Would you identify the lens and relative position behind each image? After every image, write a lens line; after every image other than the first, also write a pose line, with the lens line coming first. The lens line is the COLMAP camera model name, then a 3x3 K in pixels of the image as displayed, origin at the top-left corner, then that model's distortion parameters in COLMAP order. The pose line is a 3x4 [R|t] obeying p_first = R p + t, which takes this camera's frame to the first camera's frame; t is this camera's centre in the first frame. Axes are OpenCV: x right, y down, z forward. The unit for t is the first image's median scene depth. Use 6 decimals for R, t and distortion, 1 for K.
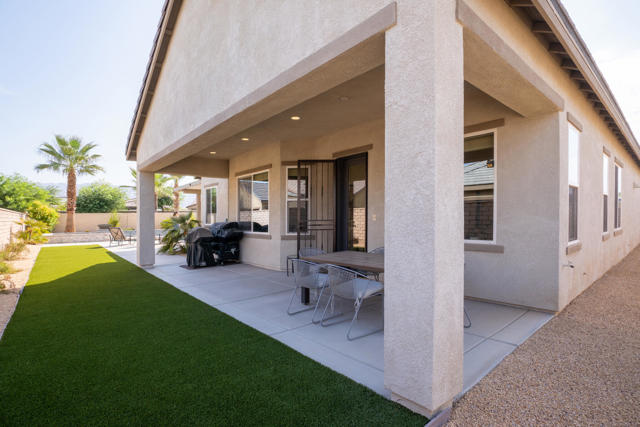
lens RADIAL K [[317.1, 0, 321.3], [0, 317.1, 217.4], [0, 0, 1]] dist [-0.004716, -0.003966]
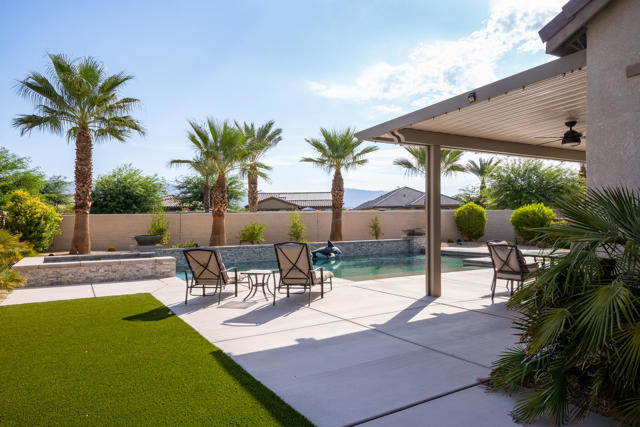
lens RADIAL K [[430.3, 0, 341.3], [0, 430.3, 213.4], [0, 0, 1]] dist [0.009764, 0.003063]
pose [[0.990689, -0.008967, -0.135852, -0.385423], [0.006649, 0.999825, -0.017505, 0.001654], [0.135985, 0.016439, 0.990574, 0.496433]]
